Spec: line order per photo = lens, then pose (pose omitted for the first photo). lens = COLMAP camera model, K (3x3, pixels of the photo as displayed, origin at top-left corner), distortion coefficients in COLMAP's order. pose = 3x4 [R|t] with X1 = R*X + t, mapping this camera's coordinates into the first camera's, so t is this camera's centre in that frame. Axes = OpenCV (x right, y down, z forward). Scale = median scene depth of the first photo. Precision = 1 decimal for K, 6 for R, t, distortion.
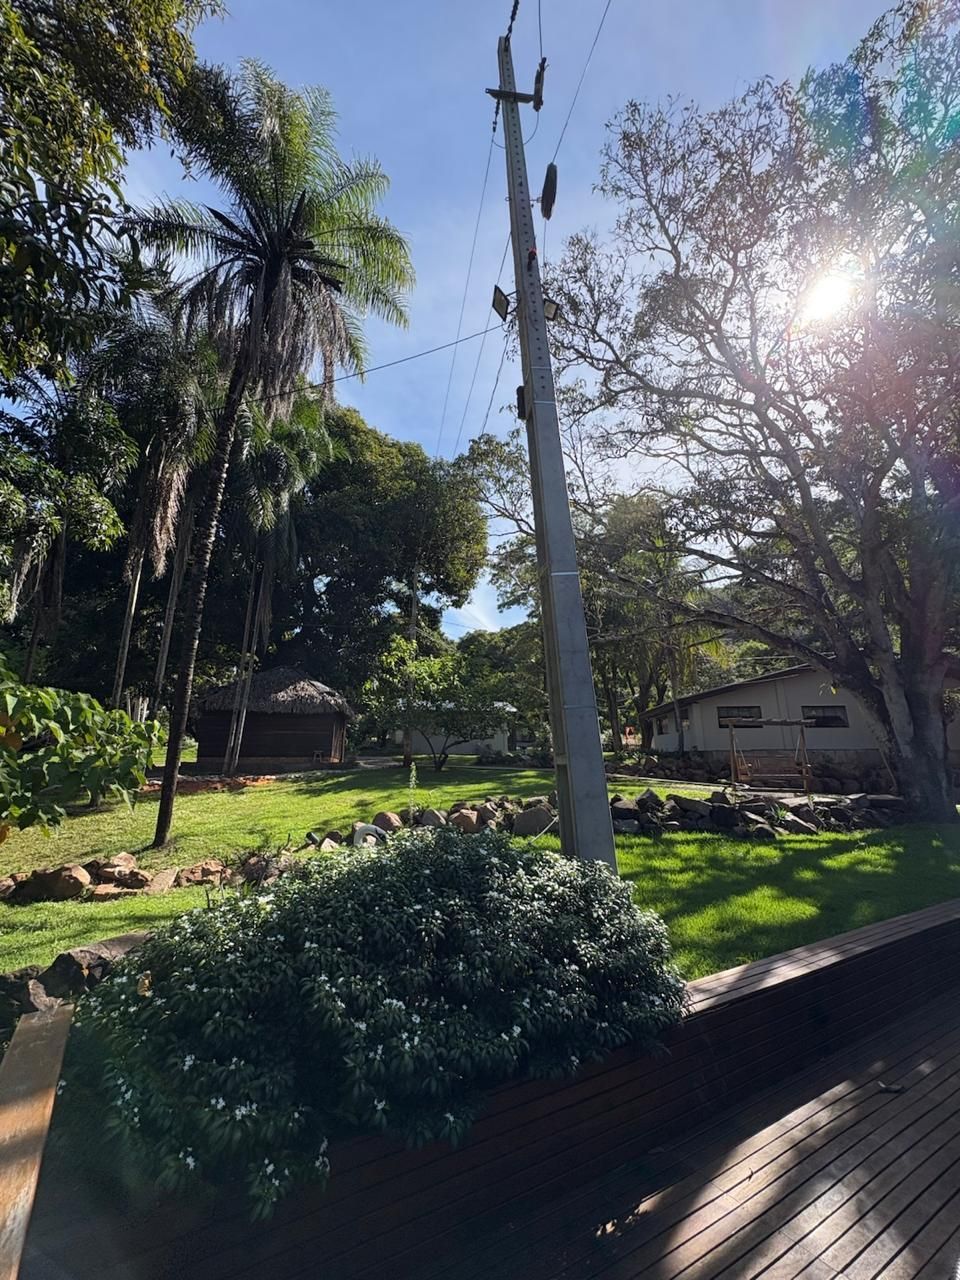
lens RADIAL K [[515.1, 0, 475.3], [0, 515.1, 637.9], [0, 0, 1]] dist [-0.002187, -0.000373]
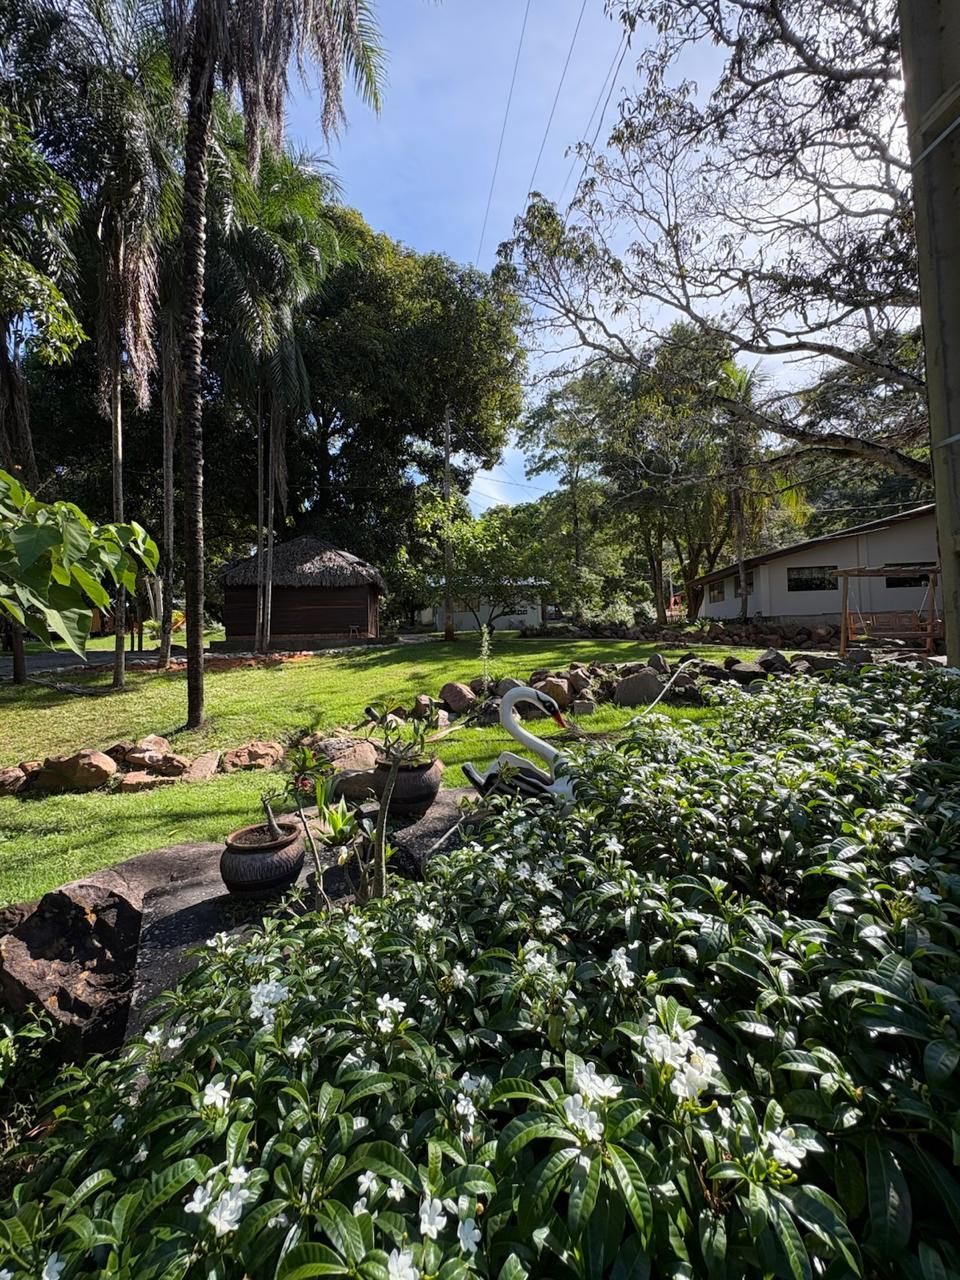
lens RADIAL K [[515.1, 0, 473.2], [0, 515.1, 642.7], [0, 0, 1]] dist [-0.002187, -0.000373]
pose [[0.998847, -0.027043, -0.039662, -0.085165], [0.035543, 0.971967, 0.232414, 0.063733], [0.032265, -0.233556, 0.971808, 0.159535]]
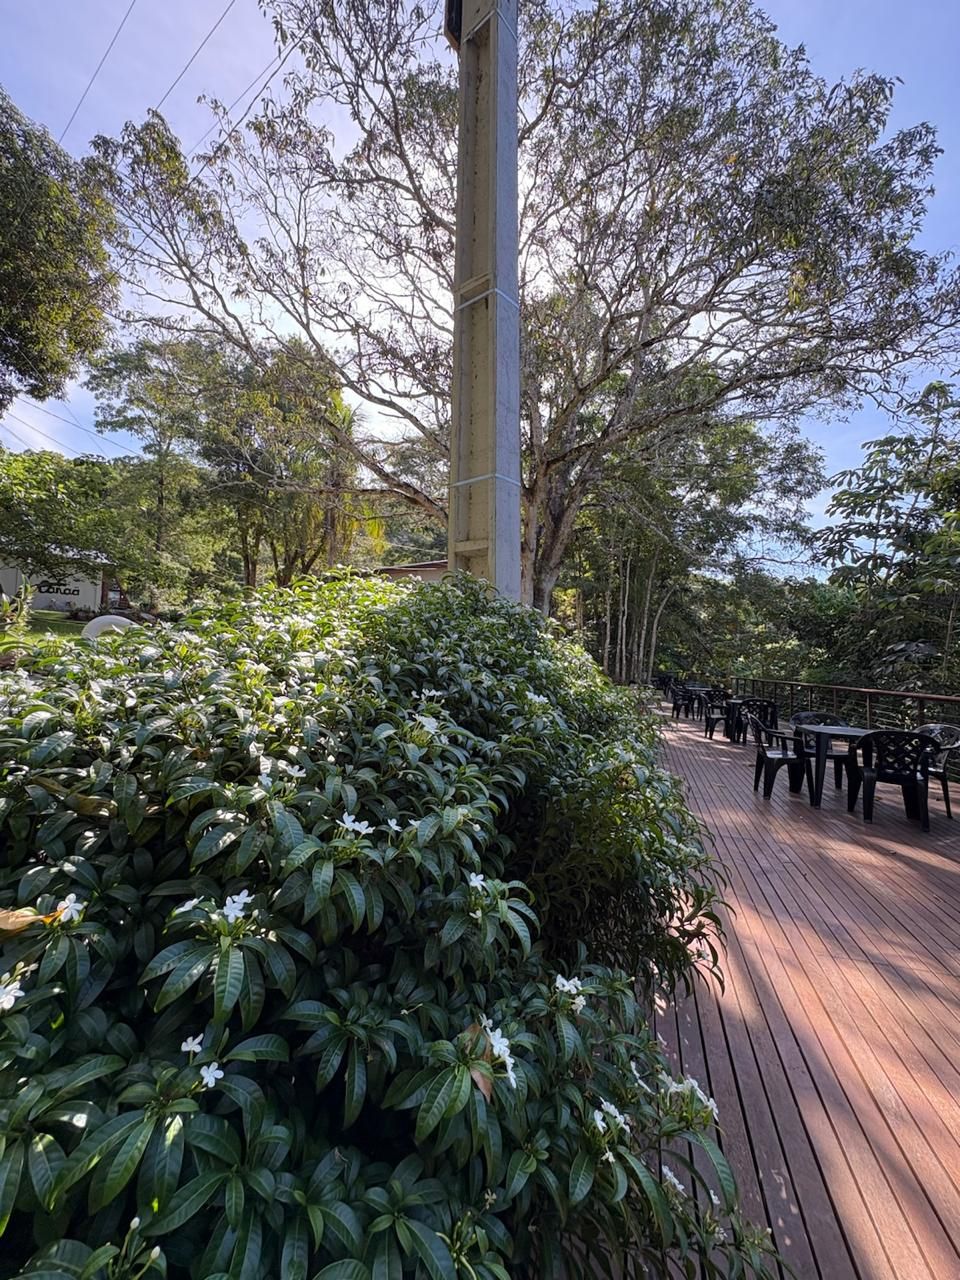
lens RADIAL K [[515.1, 0, 485.1], [0, 515.1, 643.1], [0, 0, 1]] dist [-0.002187, -0.000373]
pose [[0.734760, 0.061357, 0.675547, -0.099945], [-0.212652, 0.966533, 0.143505, 0.079094], [-0.644133, -0.249098, 0.723217, 0.123206]]
